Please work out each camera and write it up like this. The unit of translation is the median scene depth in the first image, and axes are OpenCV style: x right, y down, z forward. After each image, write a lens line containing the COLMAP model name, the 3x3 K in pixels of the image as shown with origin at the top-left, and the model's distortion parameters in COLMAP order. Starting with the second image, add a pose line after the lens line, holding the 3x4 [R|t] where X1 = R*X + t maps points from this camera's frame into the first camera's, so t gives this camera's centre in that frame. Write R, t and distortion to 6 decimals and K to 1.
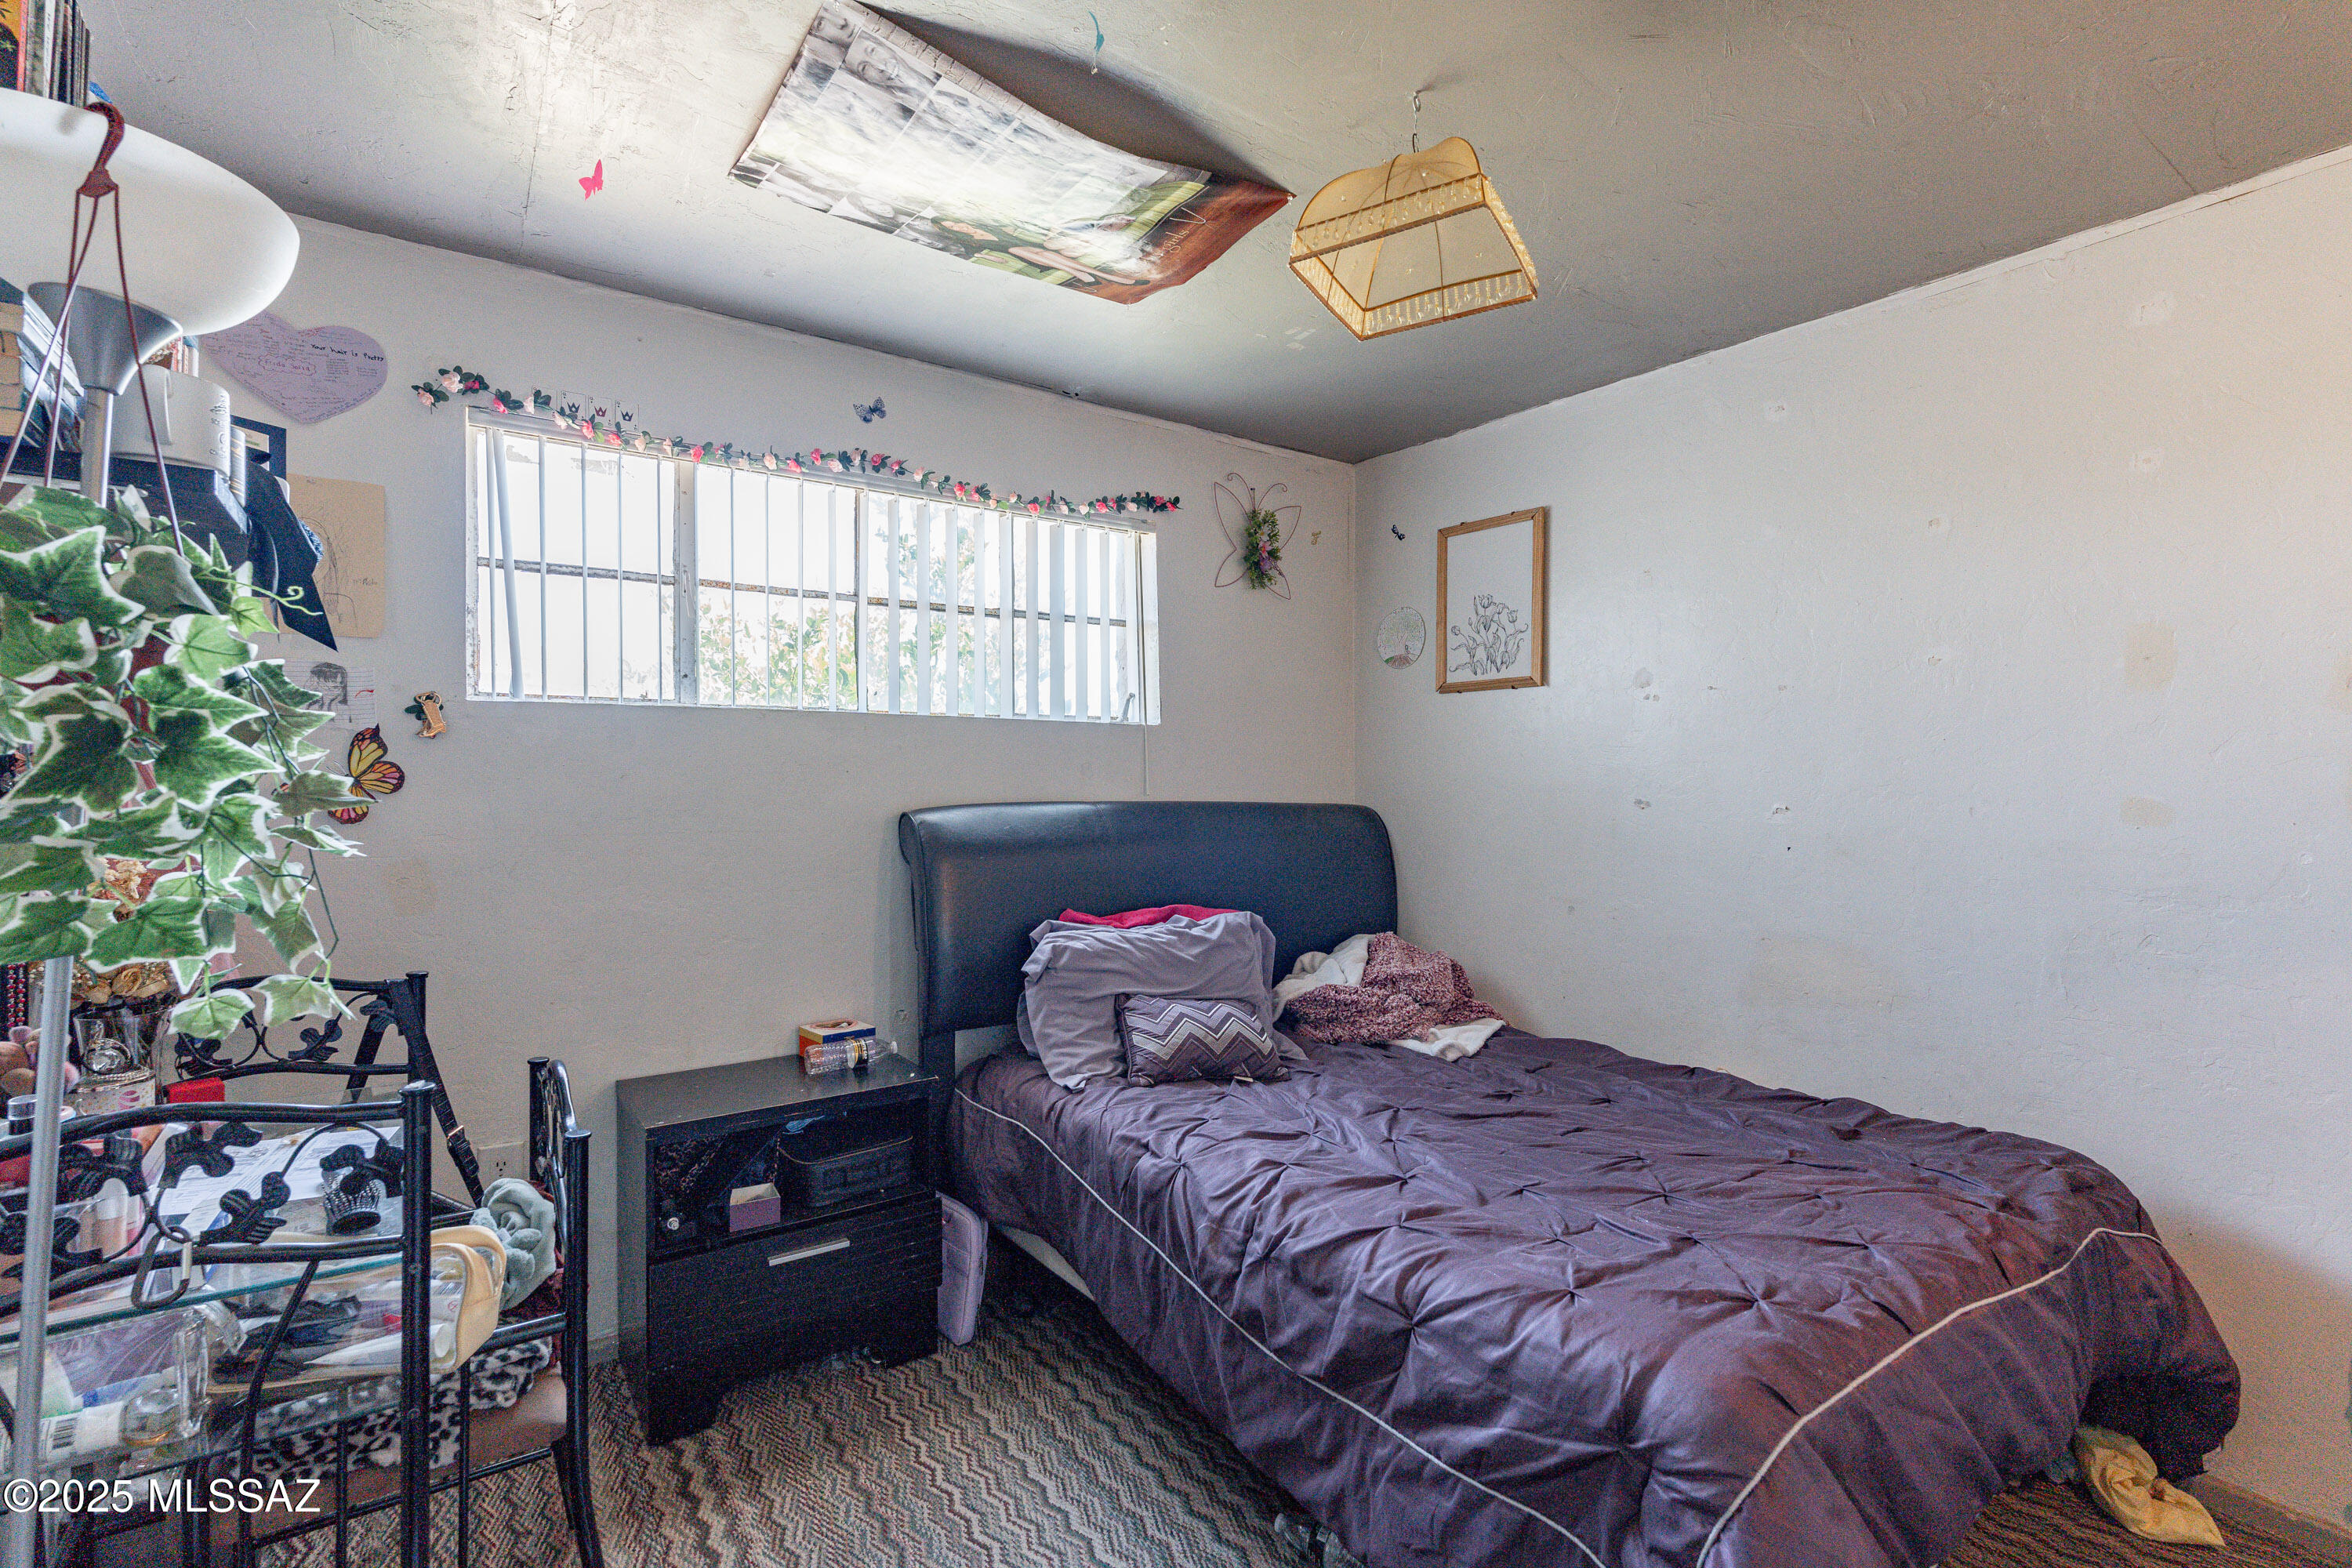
lens RADIAL K [[1067.7, 0, 1176.9], [0, 1067.7, 780.1], [0, 0, 1]] dist [-0.000063, -0.000038]
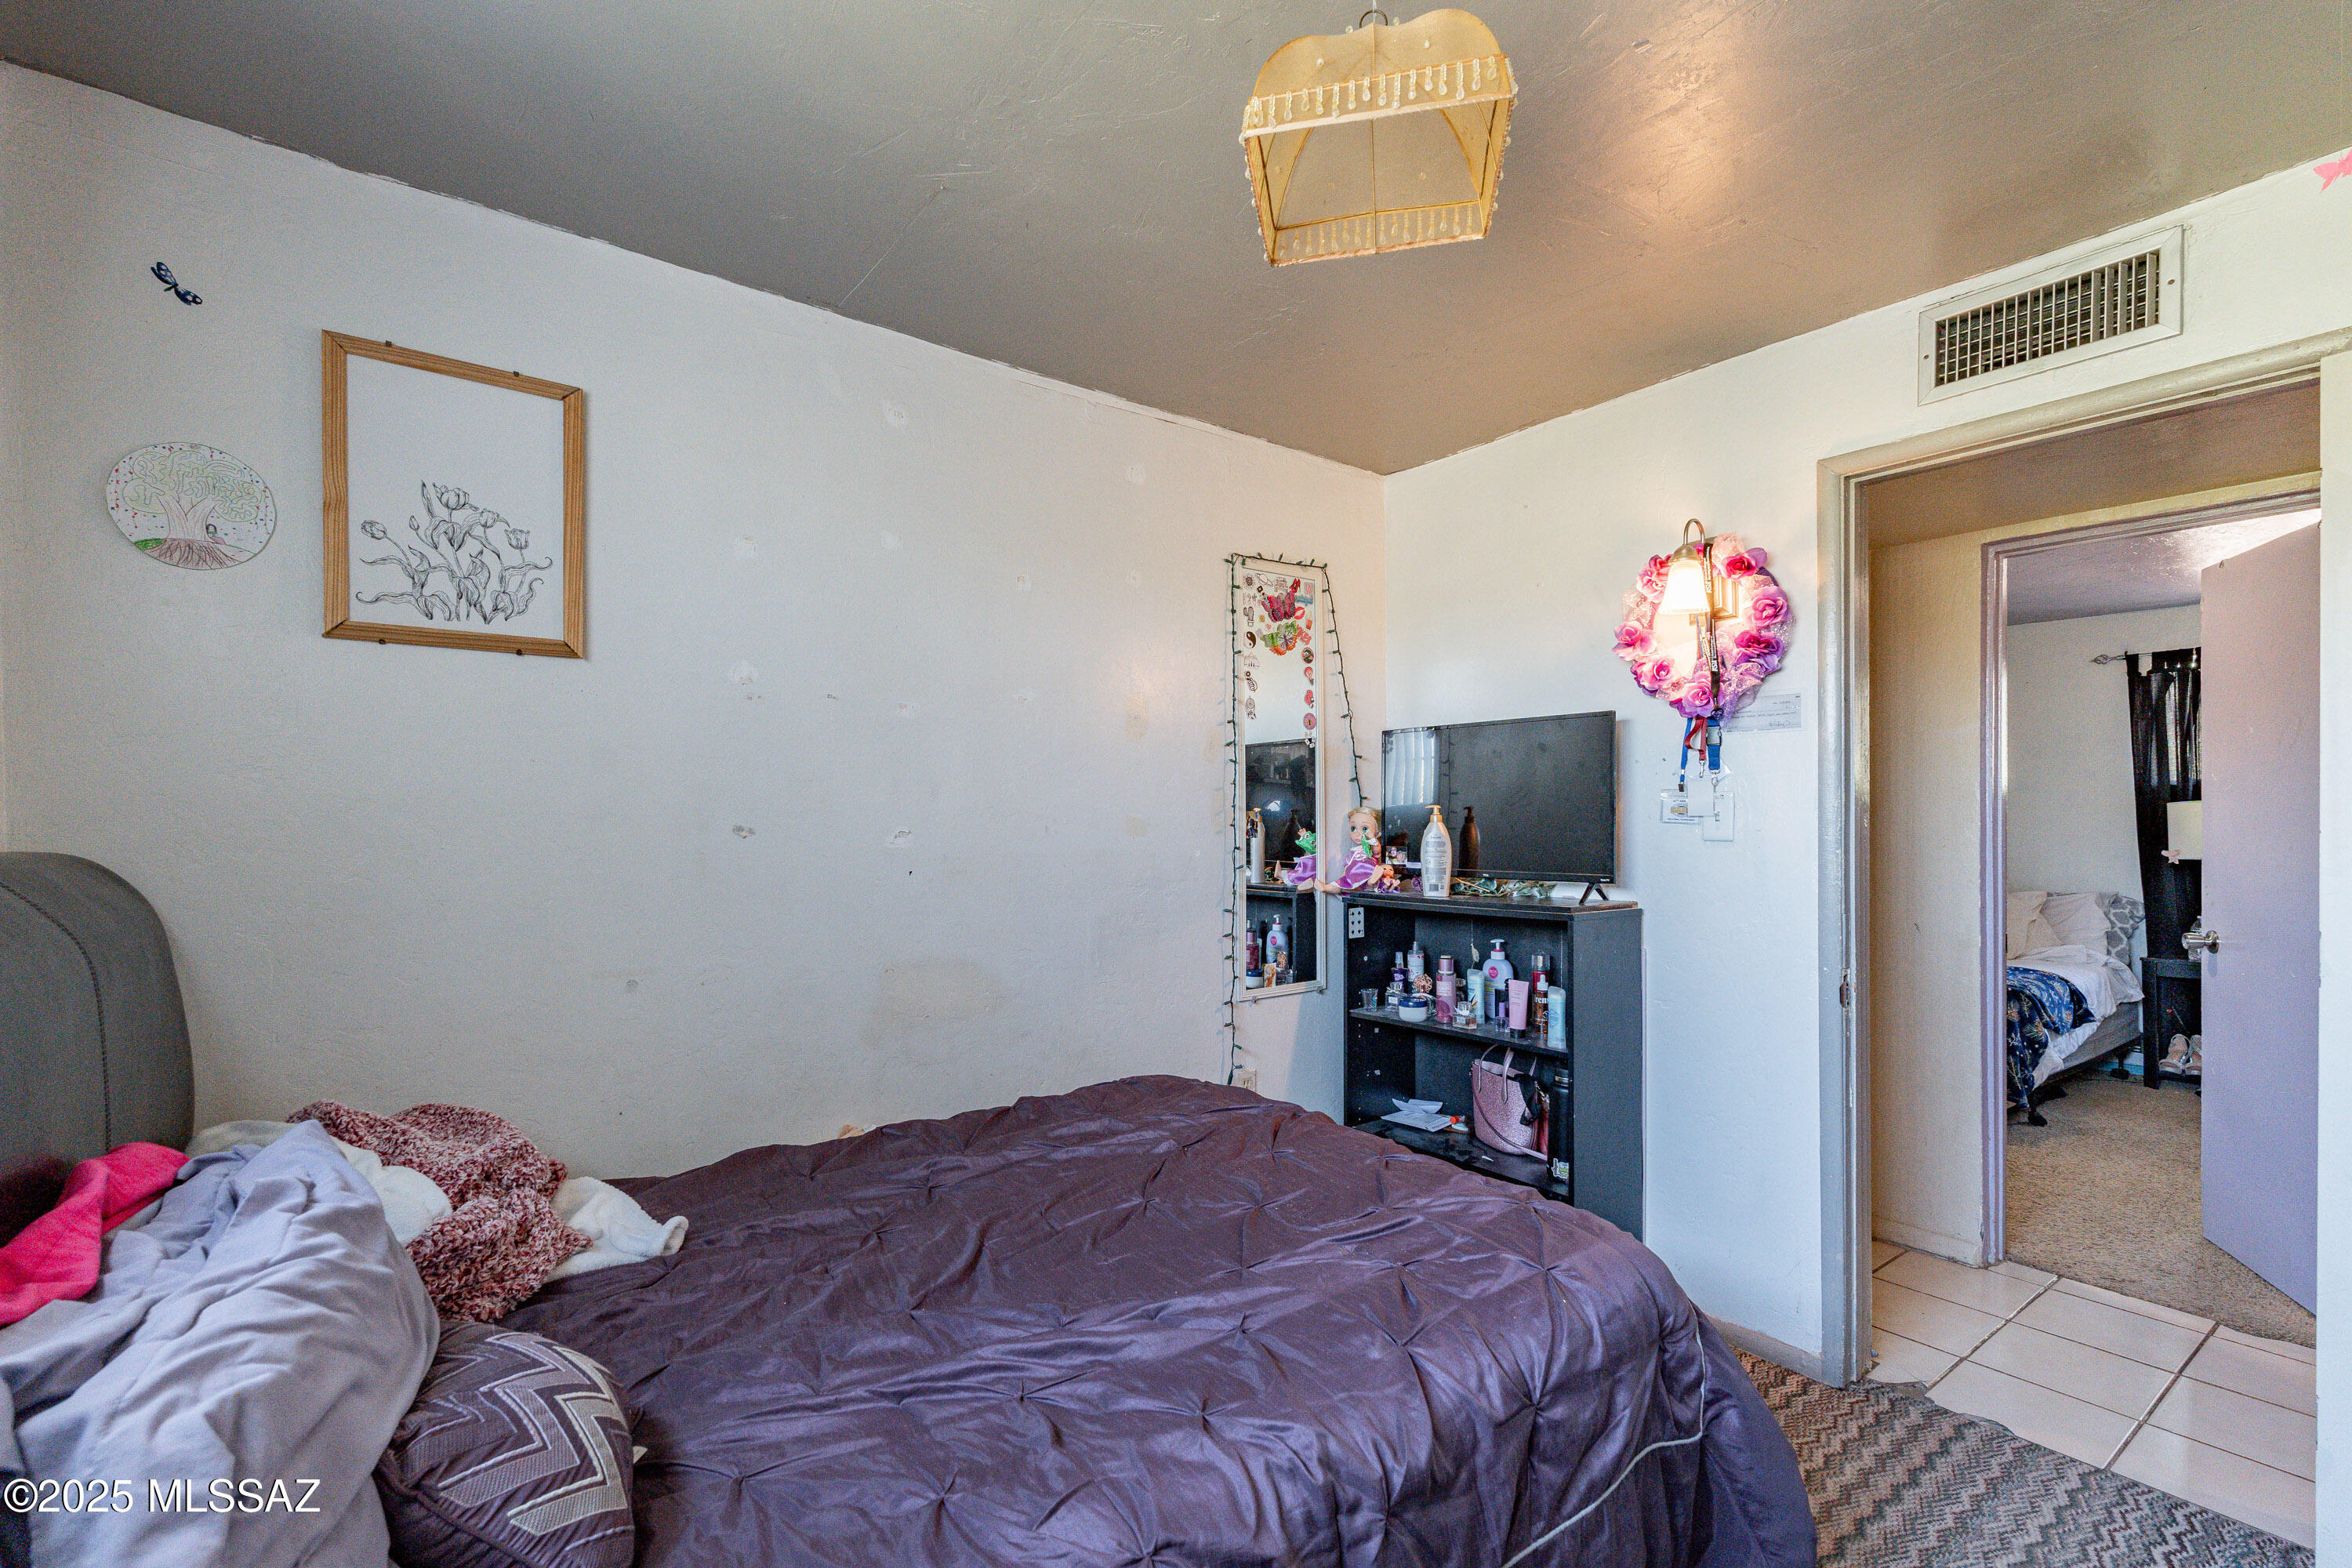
lens RADIAL K [[1067.7, 0, 1177.2], [0, 1067.7, 802.6], [0, 0, 1]] dist [-0.000063, -0.000038]
pose [[-0.031302, -0.000626, 0.999510, -0.322354], [-0.008276, 0.999966, 0.000367, -0.001834], [-0.999476, -0.008260, -0.031306, 0.626462]]
